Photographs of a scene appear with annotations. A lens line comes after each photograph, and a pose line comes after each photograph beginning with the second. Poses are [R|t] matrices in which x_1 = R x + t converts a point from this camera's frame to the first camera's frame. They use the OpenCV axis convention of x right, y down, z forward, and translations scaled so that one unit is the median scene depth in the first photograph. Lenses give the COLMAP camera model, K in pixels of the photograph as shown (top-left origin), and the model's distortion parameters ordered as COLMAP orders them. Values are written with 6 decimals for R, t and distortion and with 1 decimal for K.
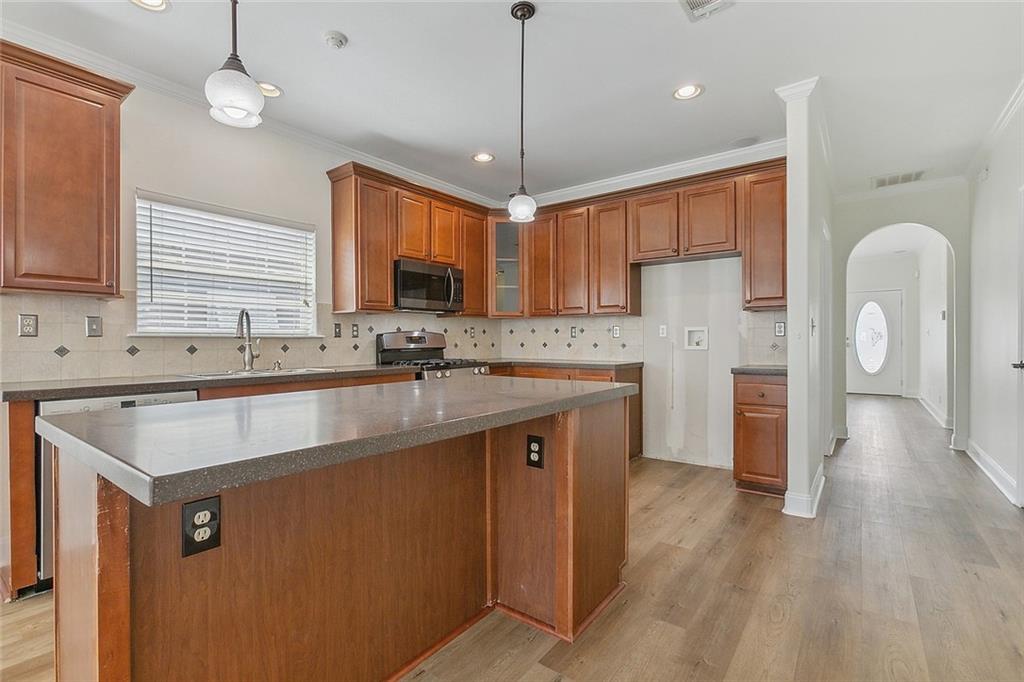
lens RADIAL K [[467.0, 0, 510.4], [0, 467.0, 338.5], [0, 0, 1]] dist [-0.015755, 0.005838]
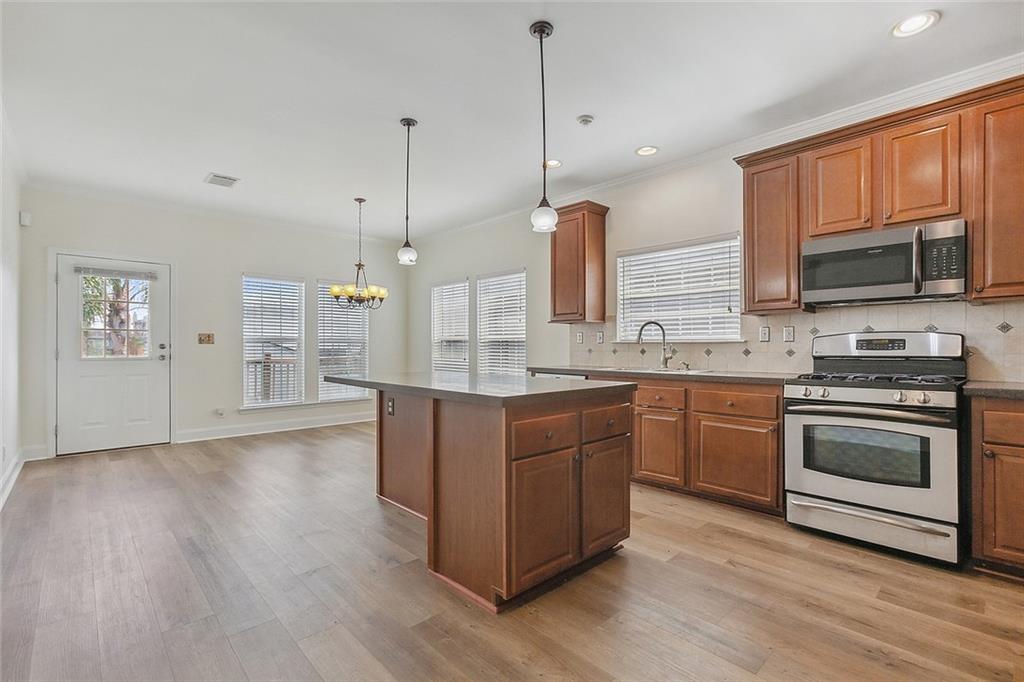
lens RADIAL K [[467.0, 0, 511.9], [0, 467.0, 349.4], [0, 0, 1]] dist [-0.015755, 0.005838]
pose [[-0.171402, 0.009881, -0.985152, 0.642693], [0.005321, 0.999944, 0.009104, 0.001232], [0.985187, -0.003682, -0.171445, 0.669723]]
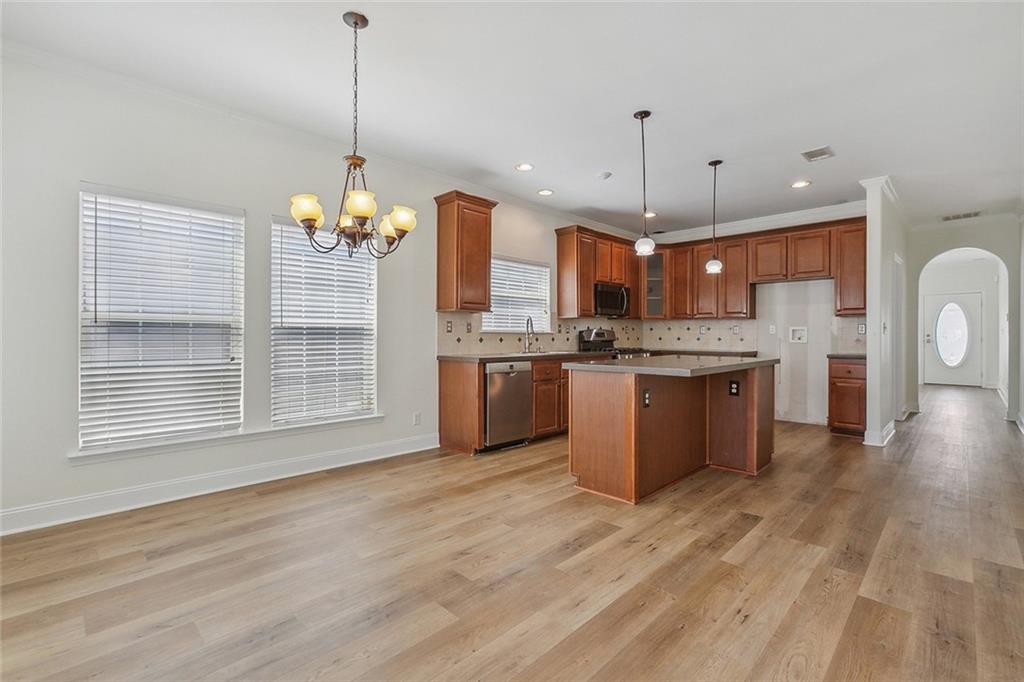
lens RADIAL K [[467.0, 0, 506.2], [0, 467.0, 331.6], [0, 0, 1]] dist [-0.015755, 0.005838]
pose [[0.991009, 0.004897, -0.133708, -0.343501], [-0.005372, 0.999980, -0.003187, -0.001428], [0.133690, 0.003877, 0.991016, -0.612176]]
